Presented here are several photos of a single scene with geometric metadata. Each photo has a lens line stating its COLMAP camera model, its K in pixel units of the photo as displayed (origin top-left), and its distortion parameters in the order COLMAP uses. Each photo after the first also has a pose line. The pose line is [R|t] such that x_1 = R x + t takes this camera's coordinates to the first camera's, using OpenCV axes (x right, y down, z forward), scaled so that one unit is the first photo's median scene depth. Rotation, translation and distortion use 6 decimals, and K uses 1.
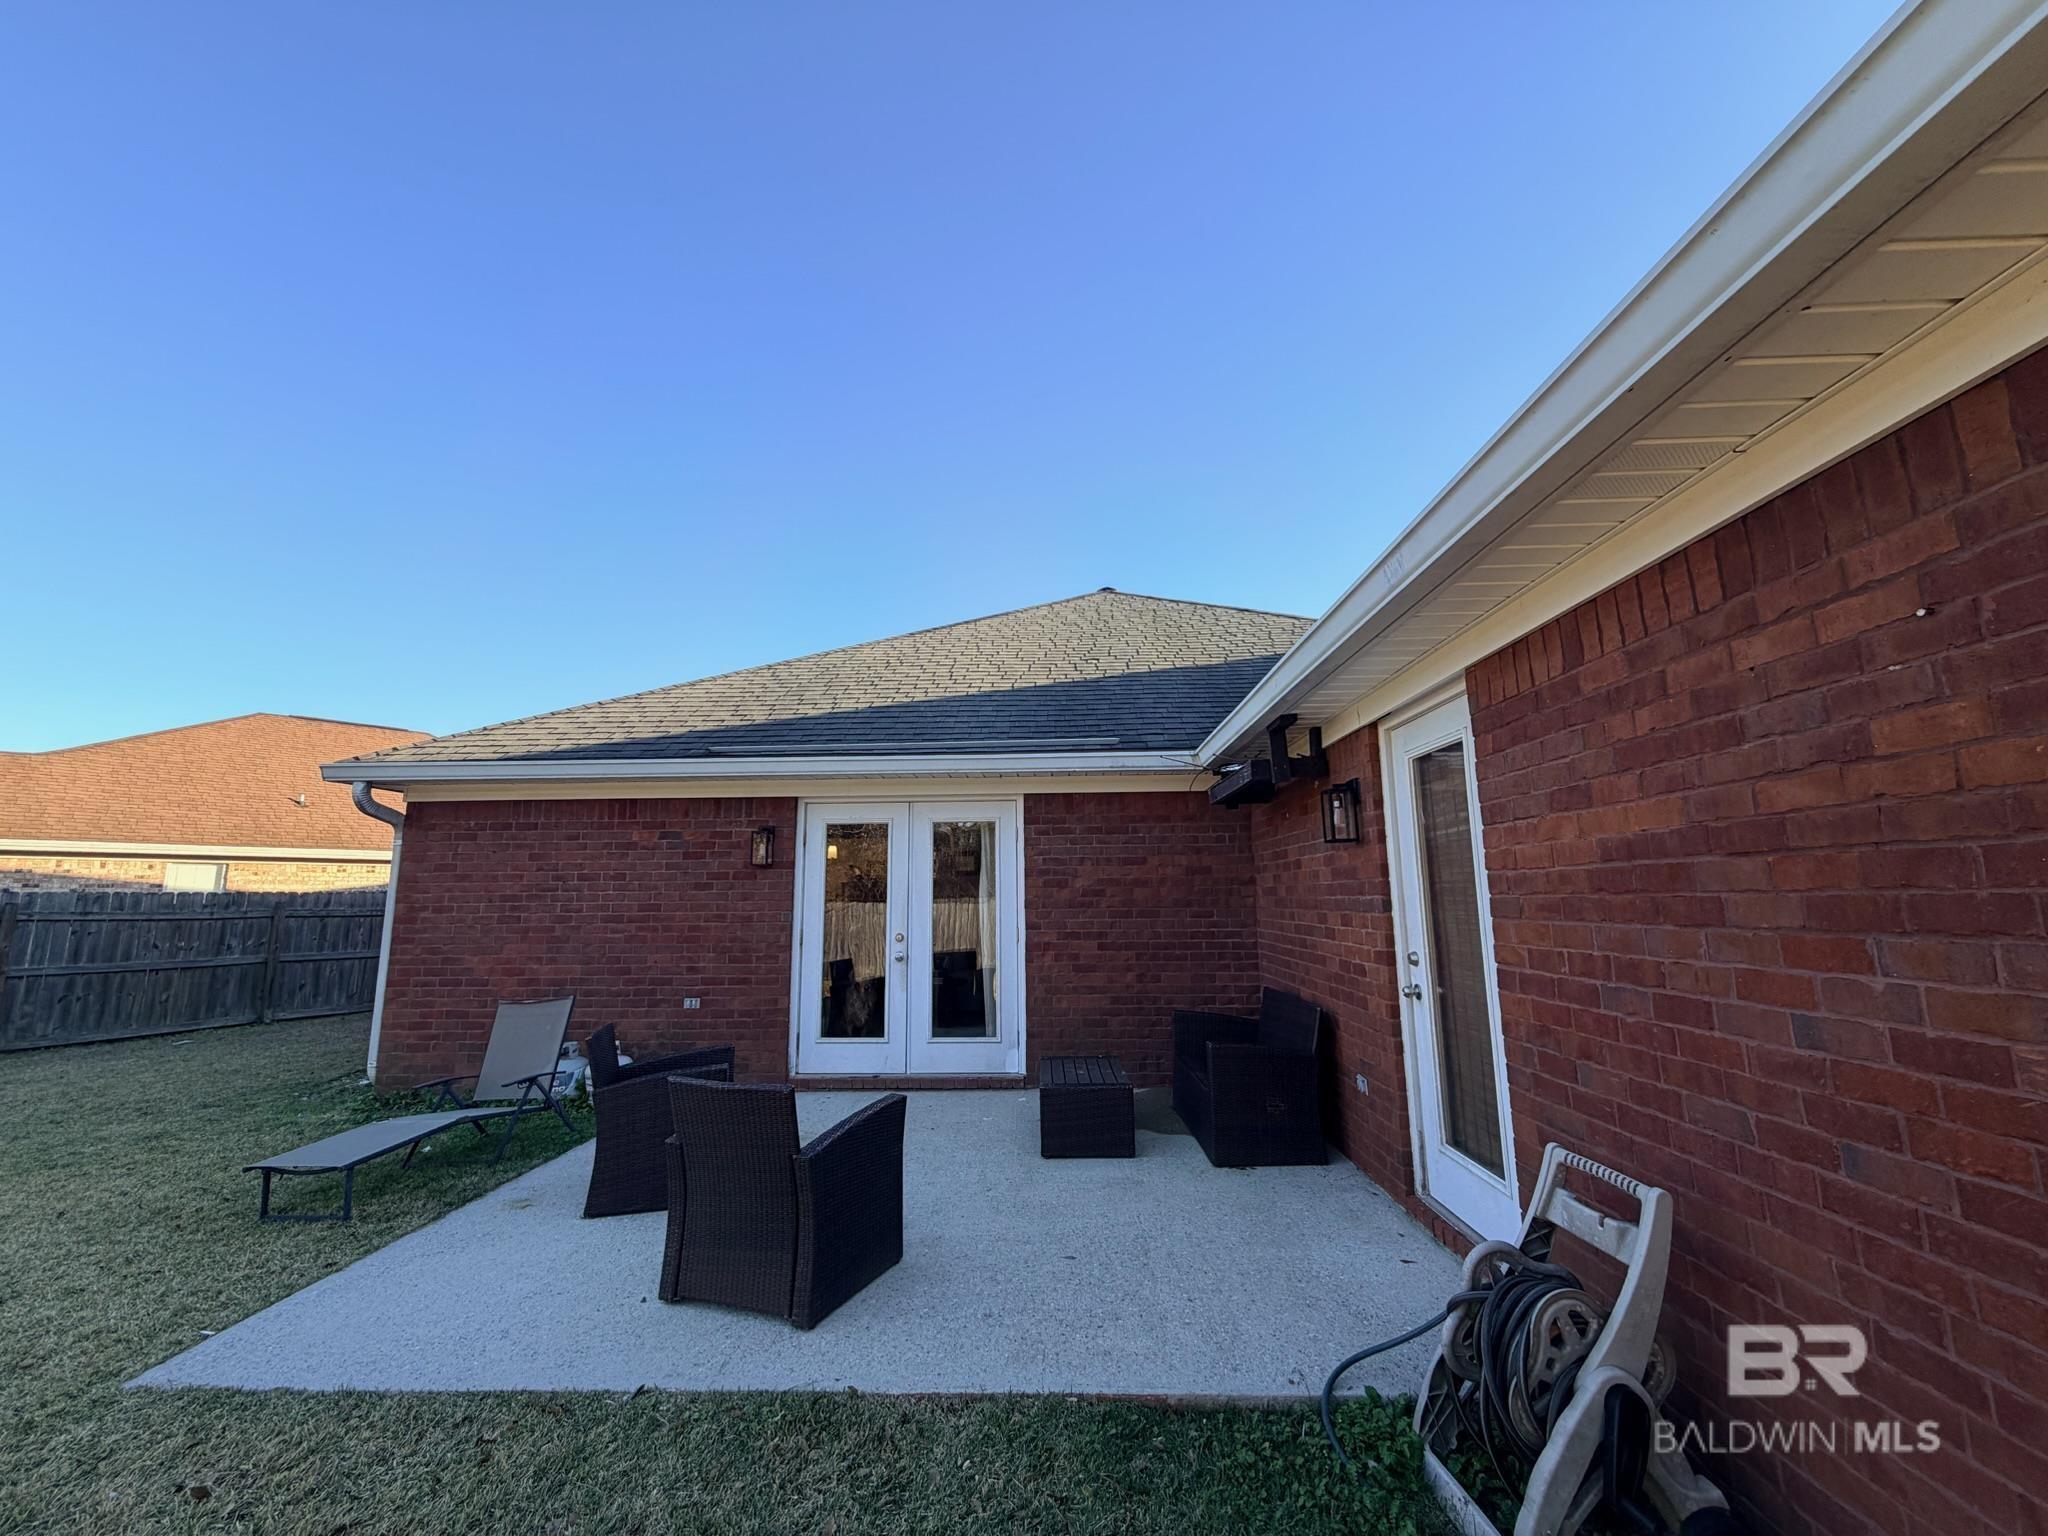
lens RADIAL K [[820.3, 0, 1021.6], [0, 820.3, 763.0], [0, 0, 1]] dist [-0.000882, 0.000150]
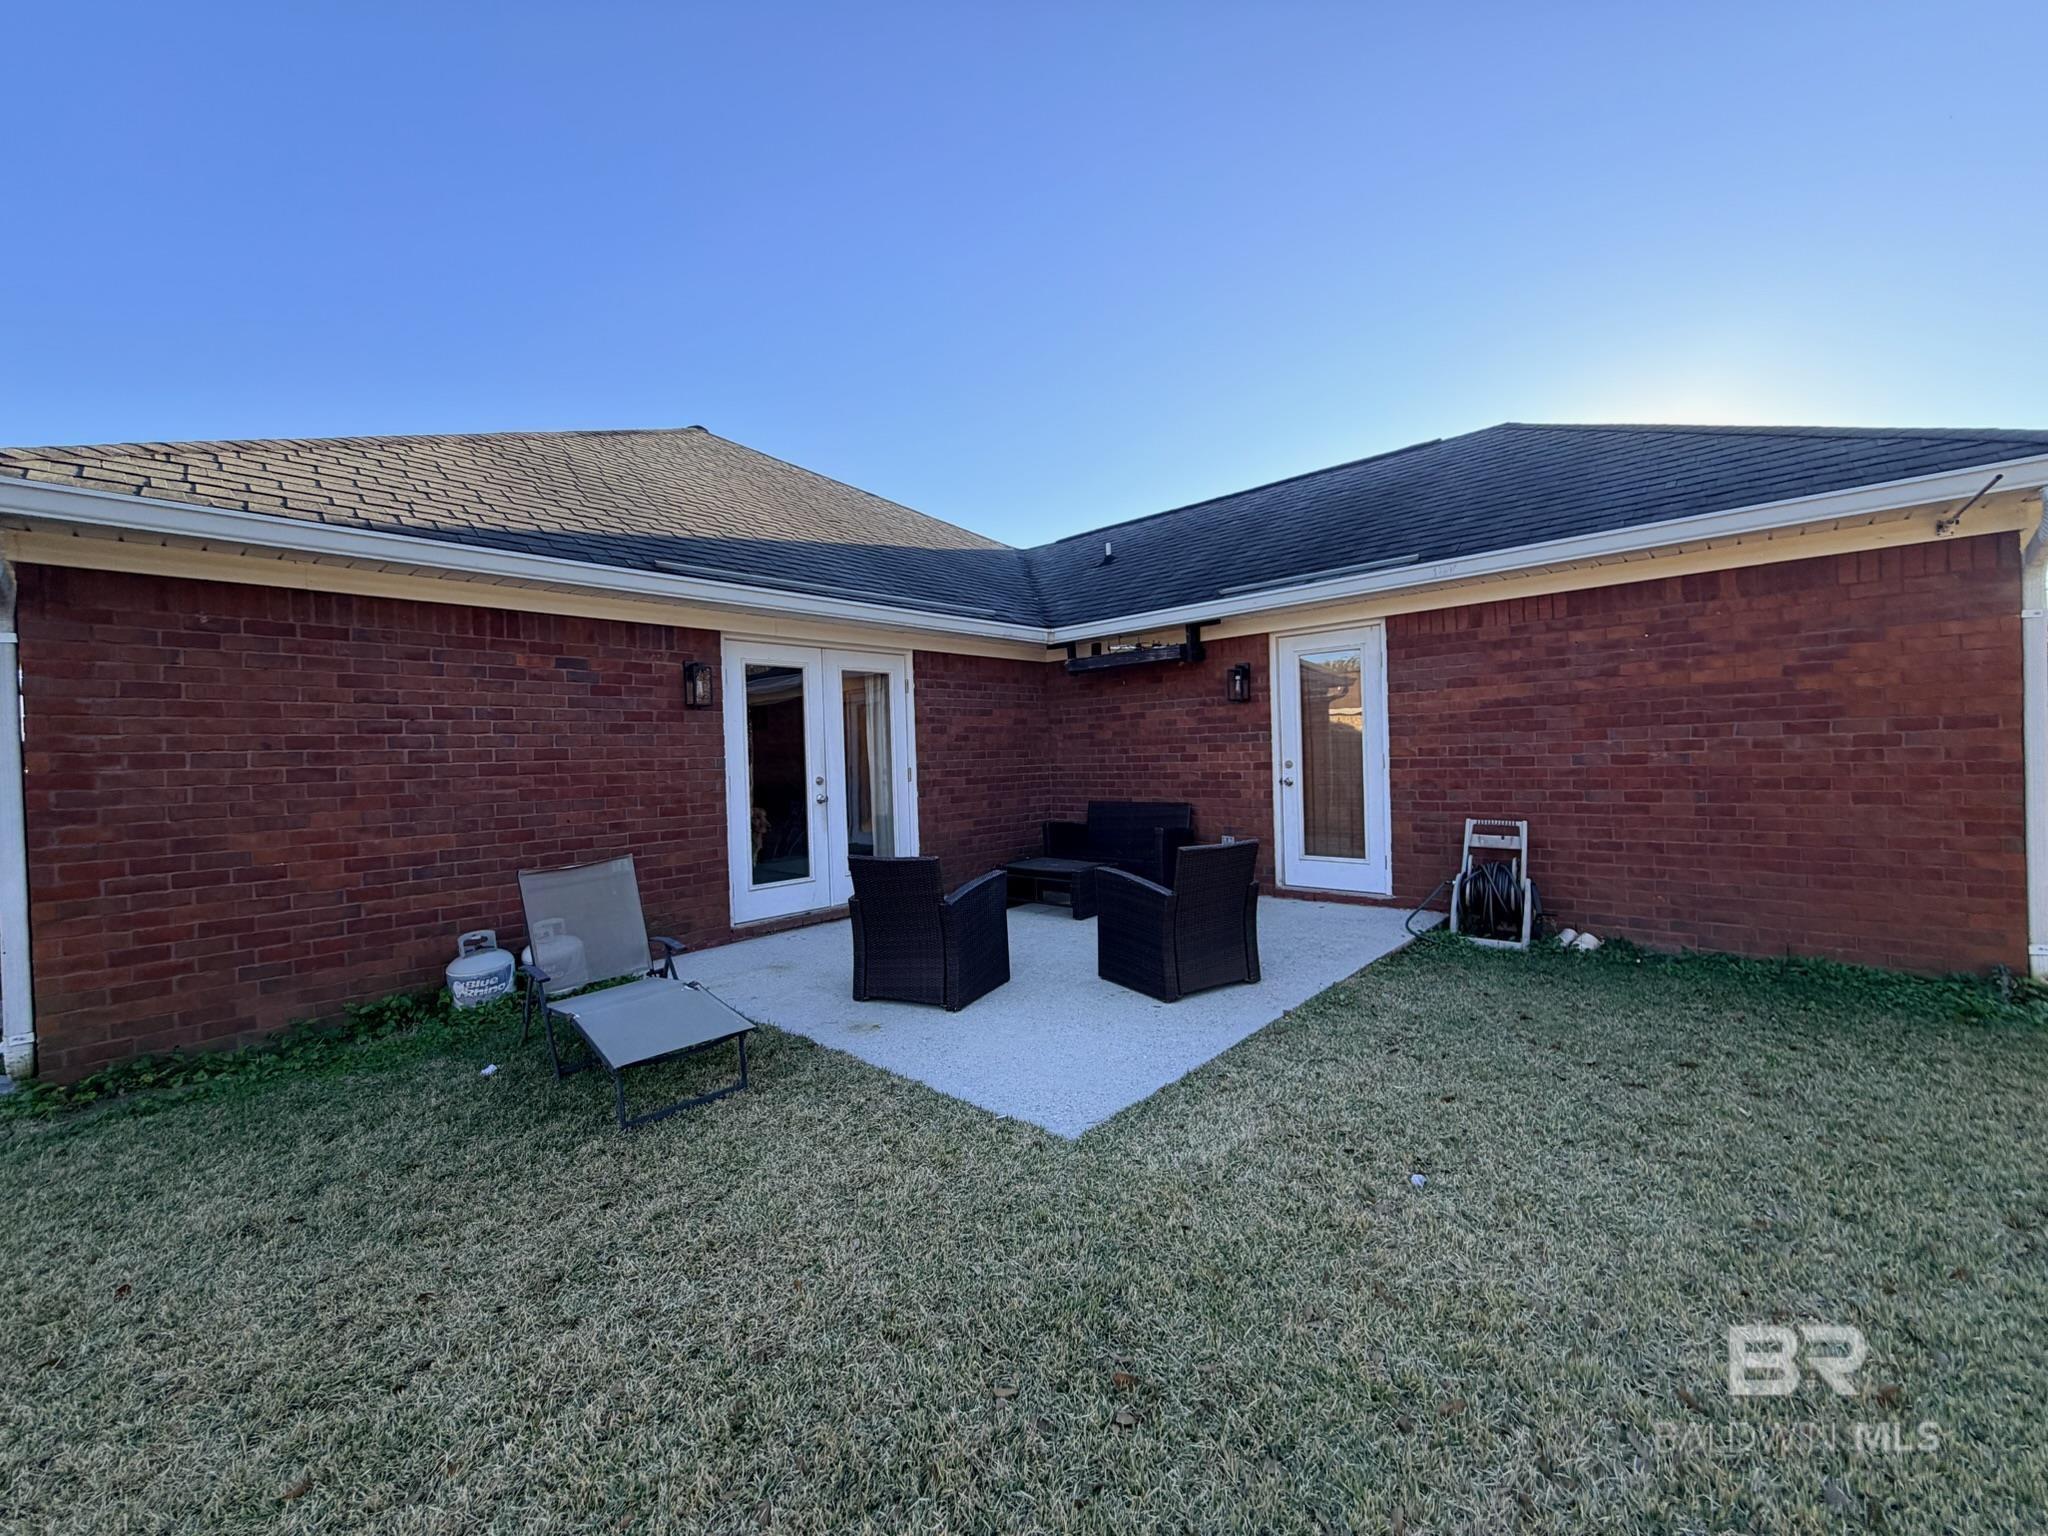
lens RADIAL K [[820.3, 0, 1018.1], [0, 820.3, 765.3], [0, 0, 1]] dist [-0.000882, 0.000150]
pose [[0.644343, -0.020041, 0.764474, -0.778796], [-0.099155, 0.989029, 0.109502, 0.057990], [-0.758281, -0.146358, 0.635286, 0.168454]]
